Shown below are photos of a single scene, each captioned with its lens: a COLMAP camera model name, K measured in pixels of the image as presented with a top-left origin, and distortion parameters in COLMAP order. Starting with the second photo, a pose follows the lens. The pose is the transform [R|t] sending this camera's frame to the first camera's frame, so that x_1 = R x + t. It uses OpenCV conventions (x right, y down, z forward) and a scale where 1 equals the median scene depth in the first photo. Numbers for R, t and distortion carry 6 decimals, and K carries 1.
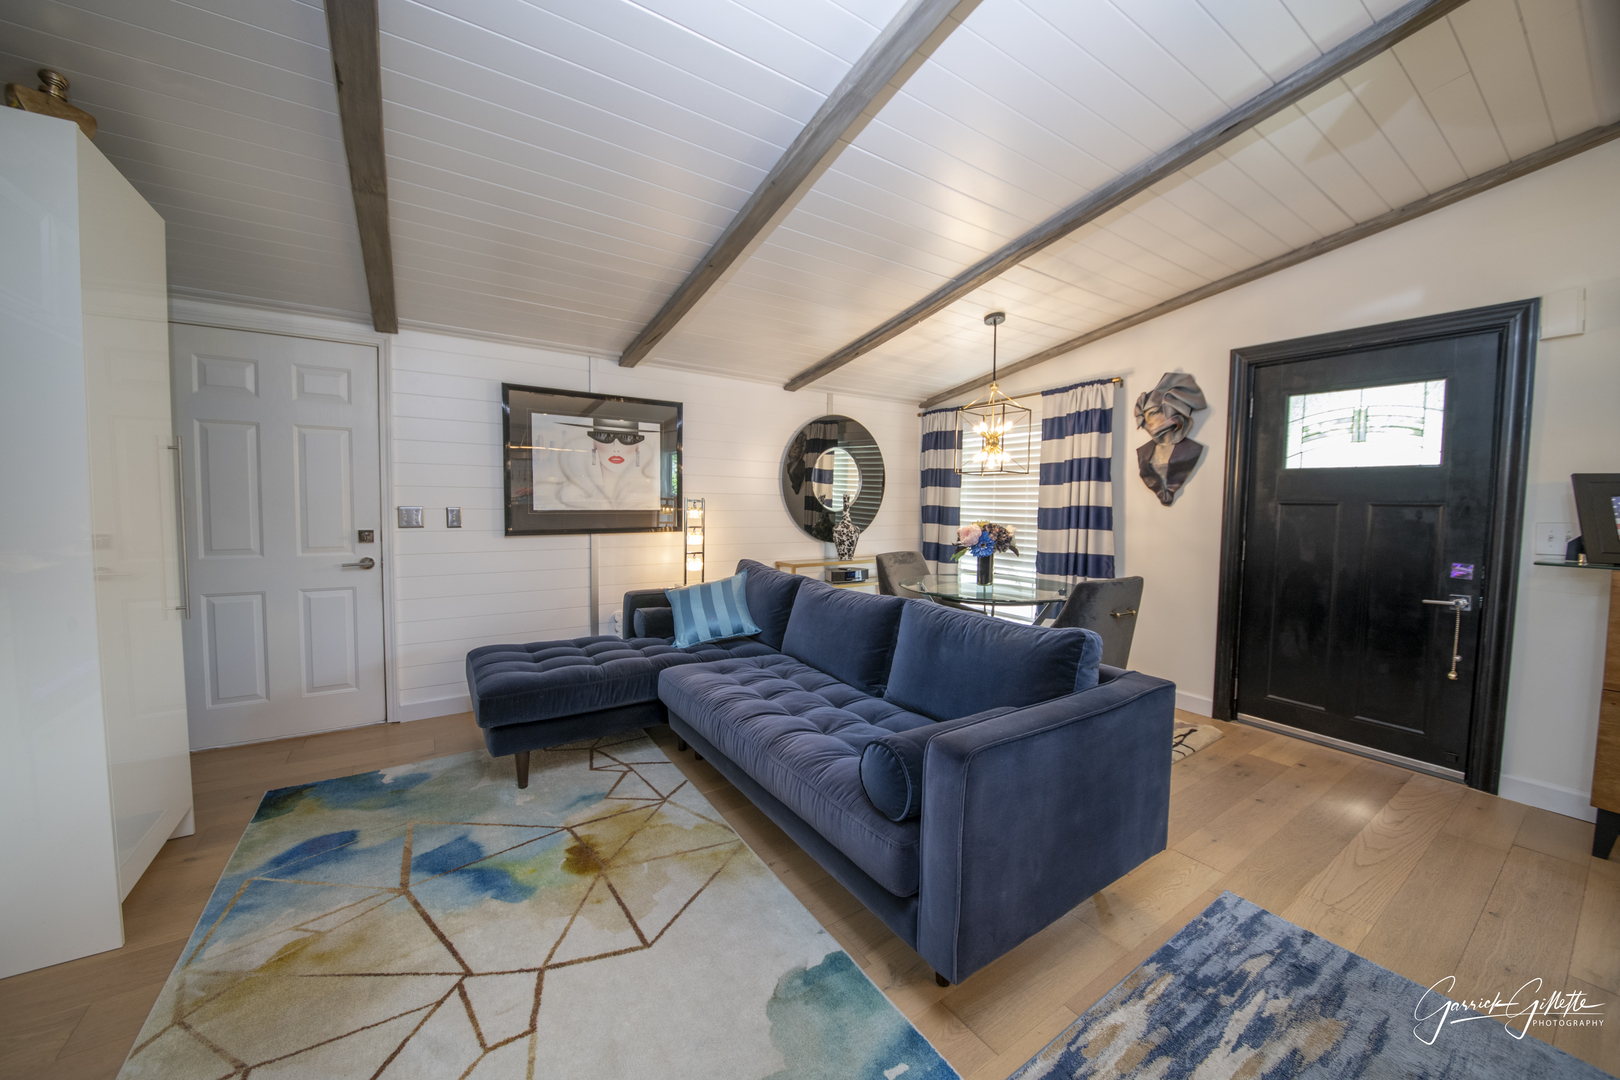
lens RADIAL K [[576.7, 0, 812.4], [0, 576.7, 534.3], [0, 0, 1]] dist [0.000255, -0.008640]
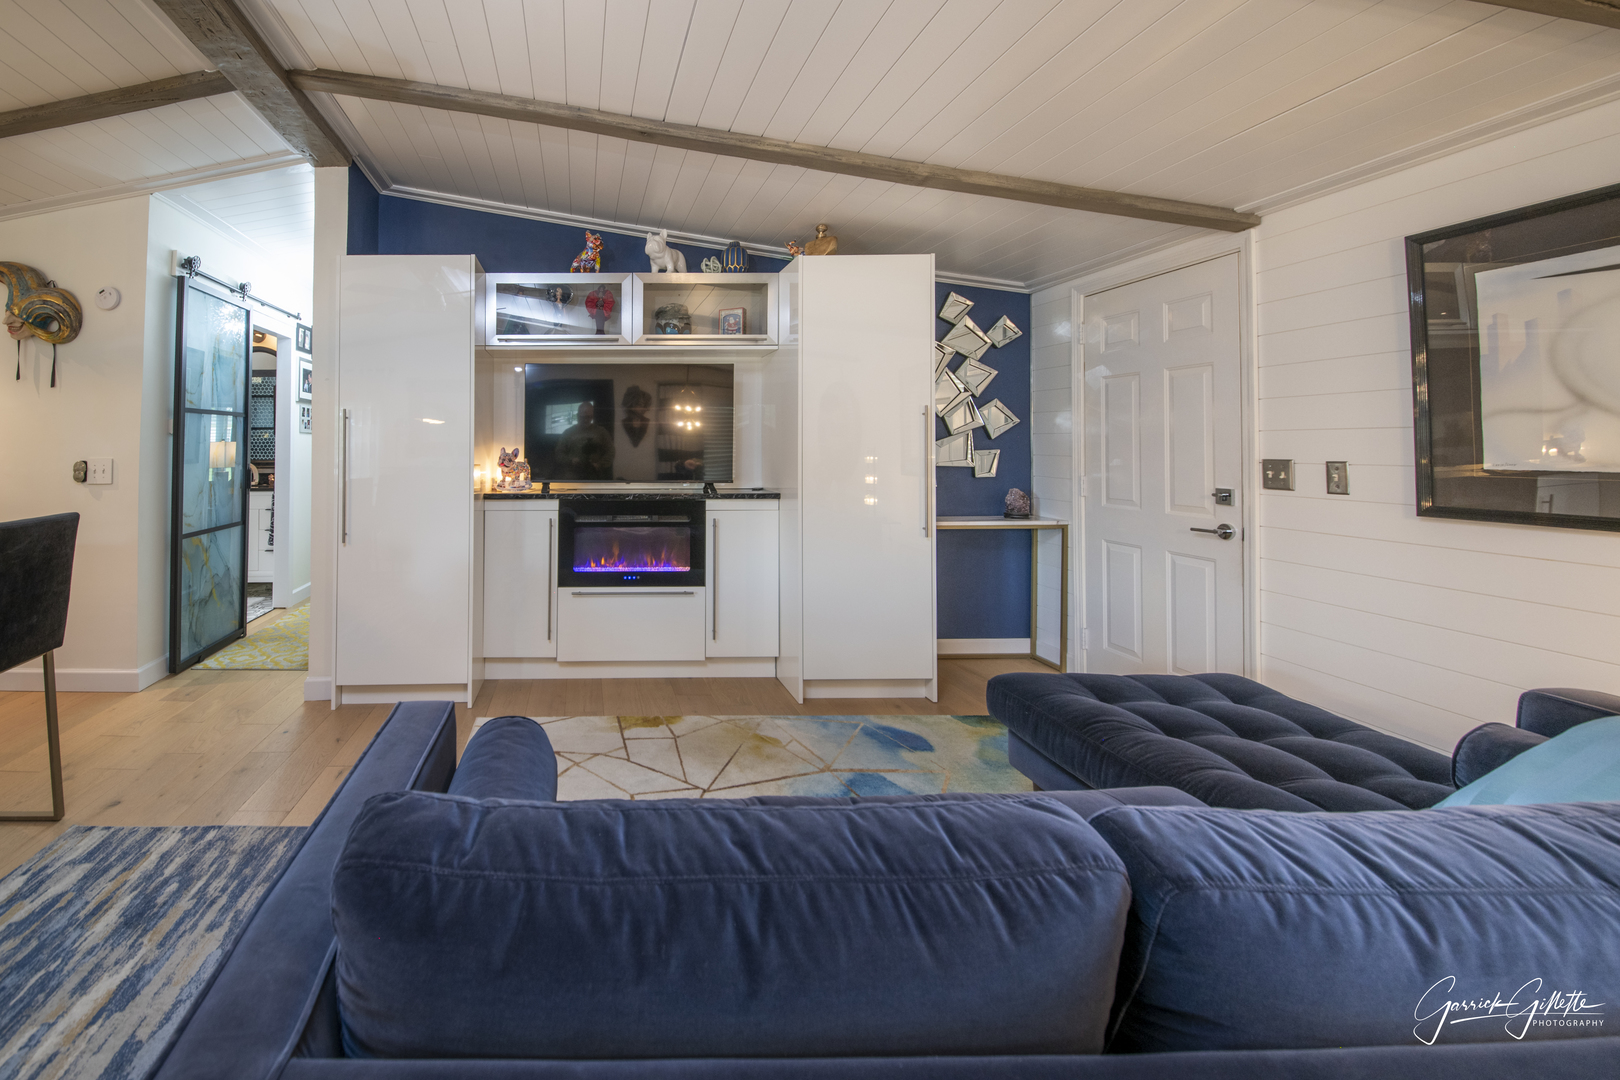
lens RADIAL K [[589.9, 0, 589.4], [0, 589.9, 436.4], [0, 0, 1]] dist [0.000000, -0.009283]
pose [[-0.539539, -0.026649, -0.841539, 0.340720], [-0.051911, 0.998650, 0.001657, -0.033001], [0.840359, 0.044579, -0.540194, 0.662282]]
